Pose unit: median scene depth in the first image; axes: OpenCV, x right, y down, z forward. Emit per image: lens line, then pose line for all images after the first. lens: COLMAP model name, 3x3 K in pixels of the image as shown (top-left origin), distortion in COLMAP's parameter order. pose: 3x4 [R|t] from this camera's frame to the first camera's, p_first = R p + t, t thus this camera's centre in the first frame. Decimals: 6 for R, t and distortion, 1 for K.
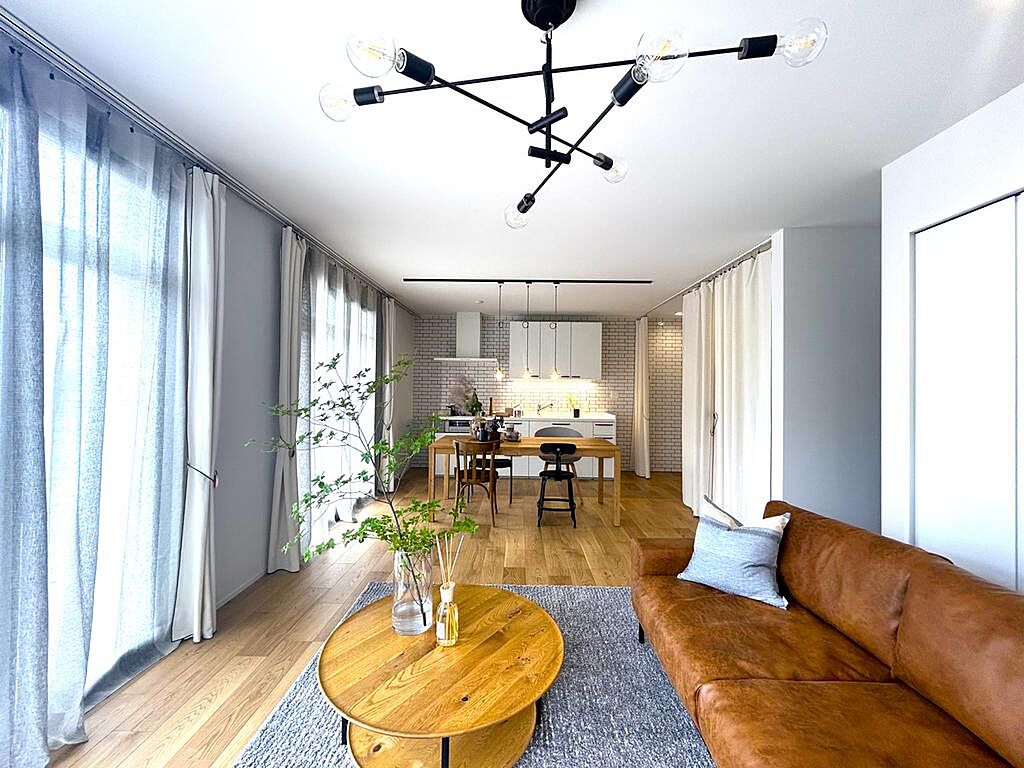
lens RADIAL K [[414.2, 0, 510.7], [0, 414.2, 382.1], [0, 0, 1]] dist [-0.003828, 0.001171]
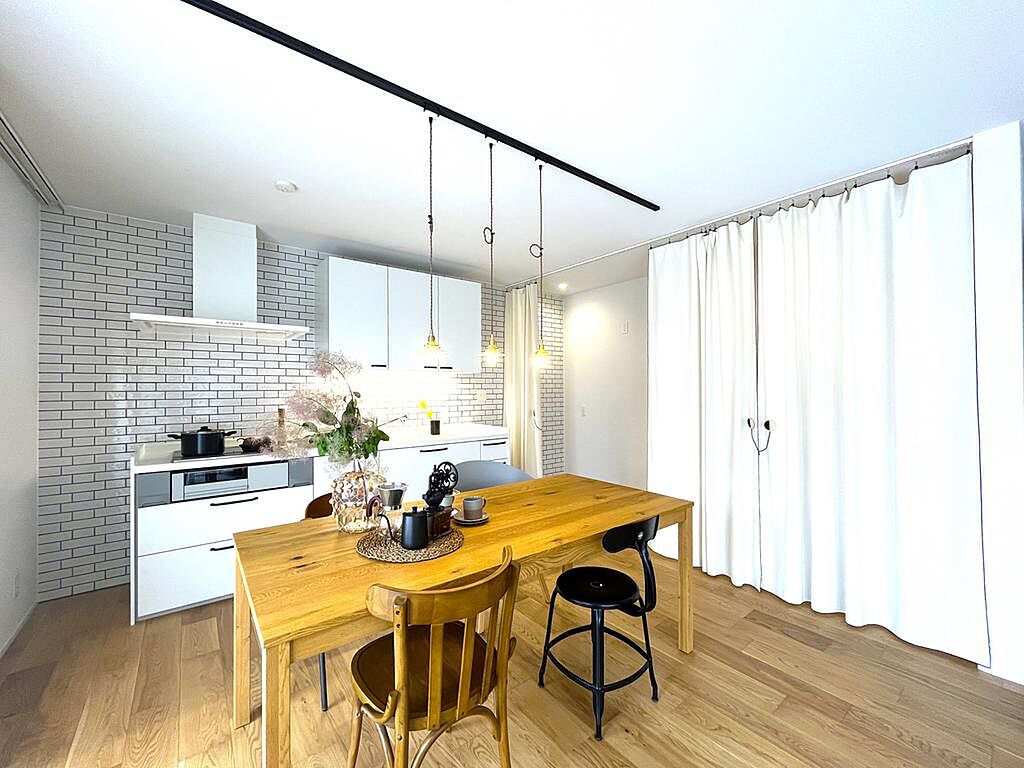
lens RADIAL K [[416.7, 0, 512.2], [0, 416.7, 384.0], [0, 0, 1]] dist [-0.004229, 0.000401]
pose [[0.775907, -0.011304, 0.630746, -0.244806], [0.005473, 0.999922, 0.011188, 0.007399], [-0.630823, -0.005228, 0.775909, 0.761536]]
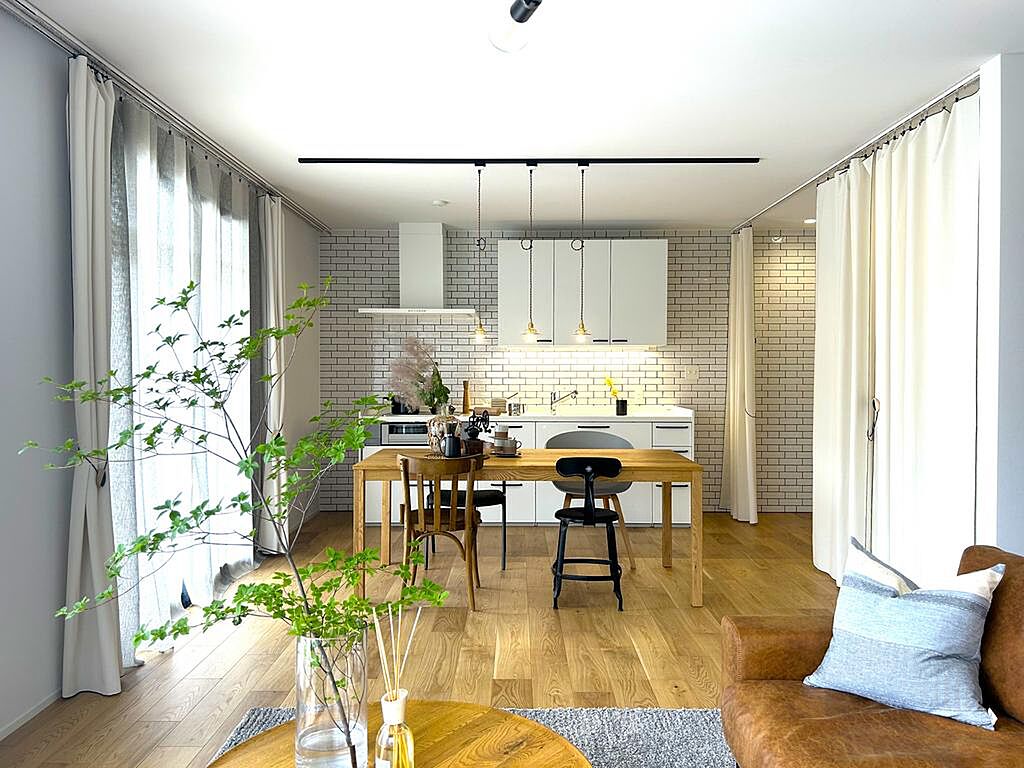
lens RADIAL K [[765.5, 0, 511.4], [0, 765.5, 384.3], [0, 0, 1]] dist [0.052198, -0.059473]
pose [[0.999824, -0.012664, 0.013812, -0.001183], [0.012196, 0.999365, 0.033484, 0.015079], [-0.014228, -0.033309, 0.999344, -0.014491]]
